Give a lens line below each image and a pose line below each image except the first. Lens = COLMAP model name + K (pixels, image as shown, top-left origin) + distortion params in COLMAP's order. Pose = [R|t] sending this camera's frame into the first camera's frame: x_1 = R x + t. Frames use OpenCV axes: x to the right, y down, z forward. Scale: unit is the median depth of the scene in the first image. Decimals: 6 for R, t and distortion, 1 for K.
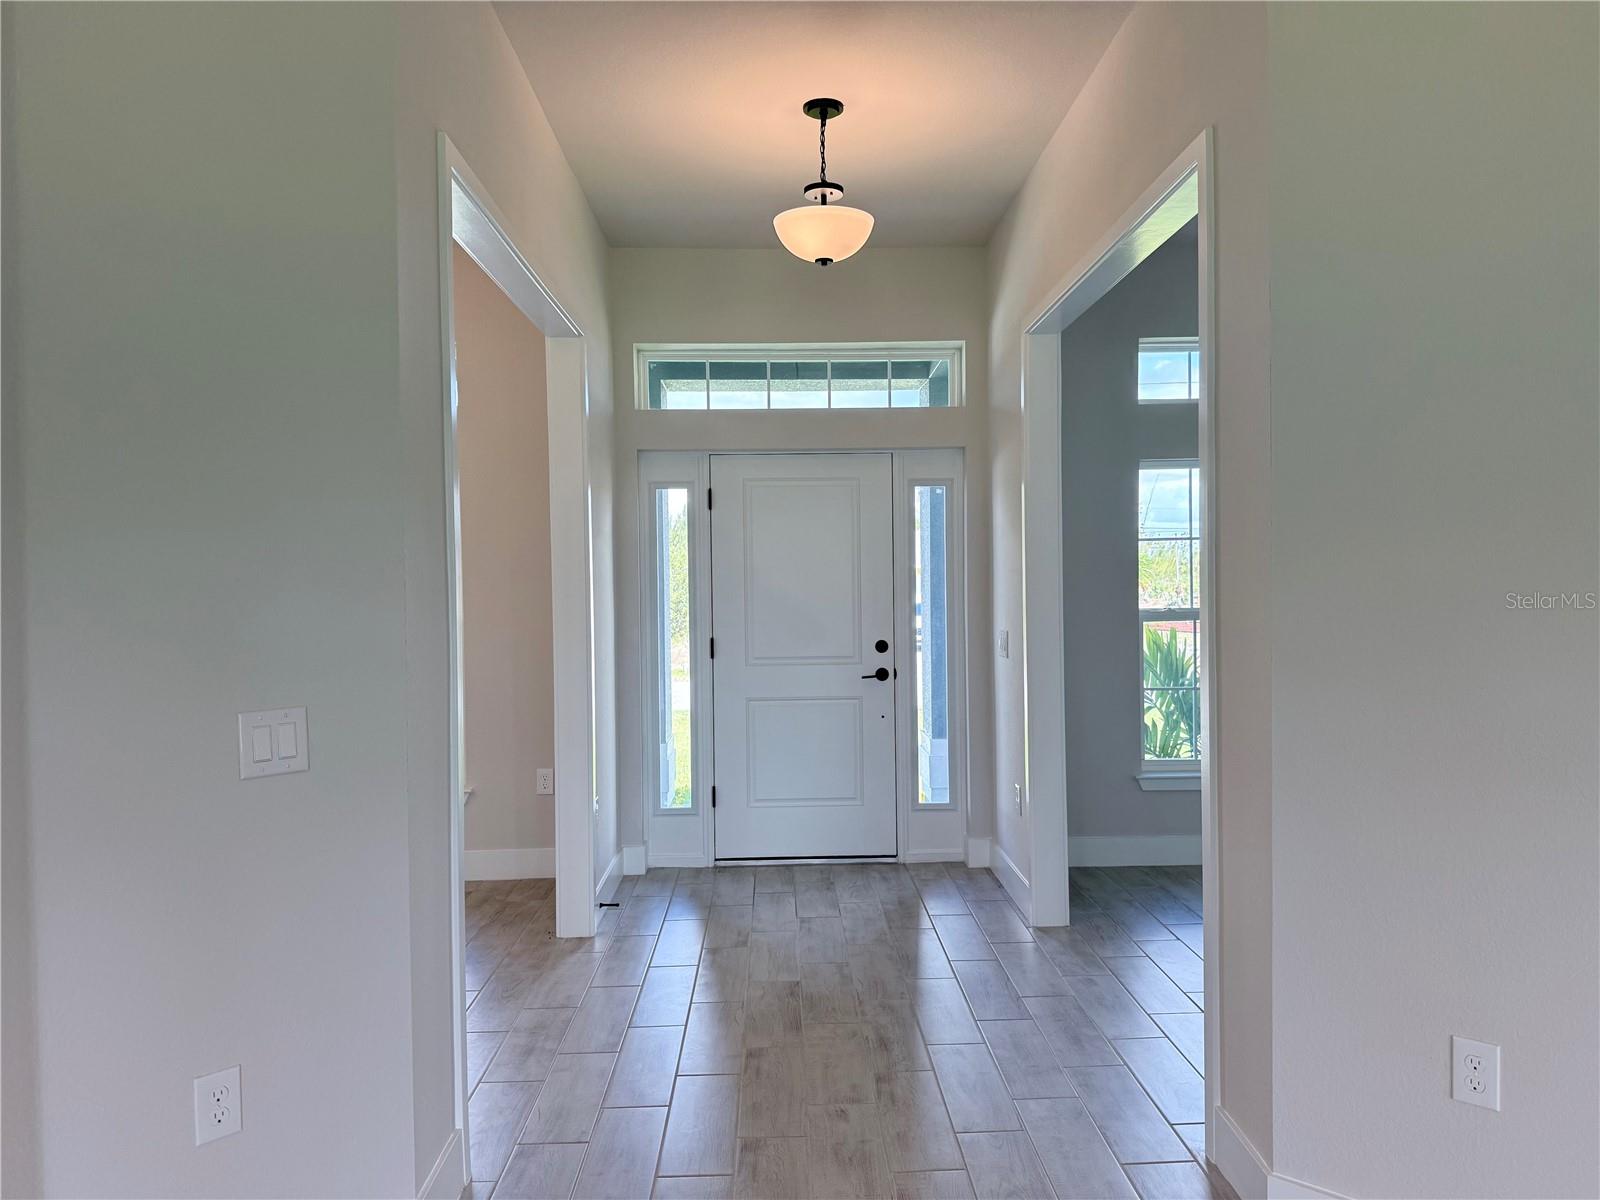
lens RADIAL K [[1114.5, 0, 793.8], [0, 1114.5, 596.3], [0, 0, 1]] dist [0.027144, -0.051009]
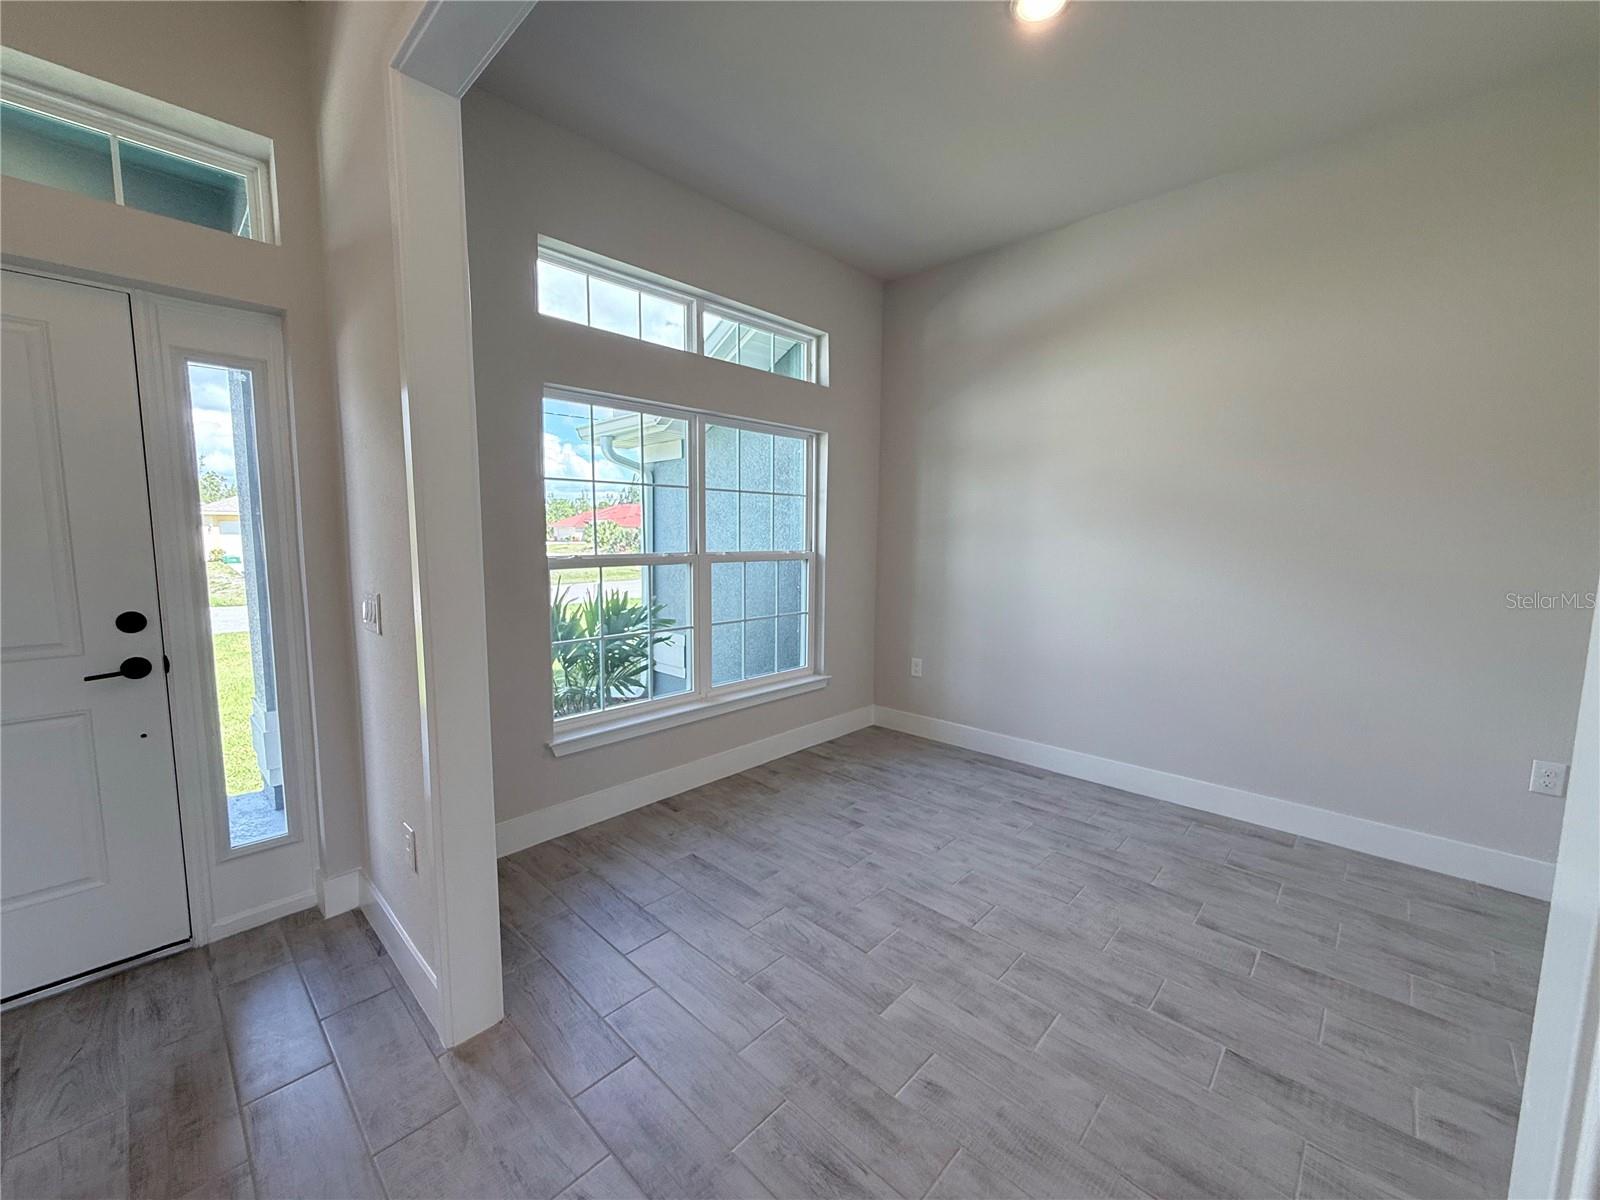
lens RADIAL K [[636.2, 0, 801.0], [0, 636.2, 596.5], [0, 0, 1]] dist [-0.002964, 0.000088]
pose [[0.701706, -0.054106, 0.710409, 0.091167], [-0.015246, 0.995744, 0.090897, -0.006247], [-0.712303, -0.074614, 0.697895, 0.505402]]
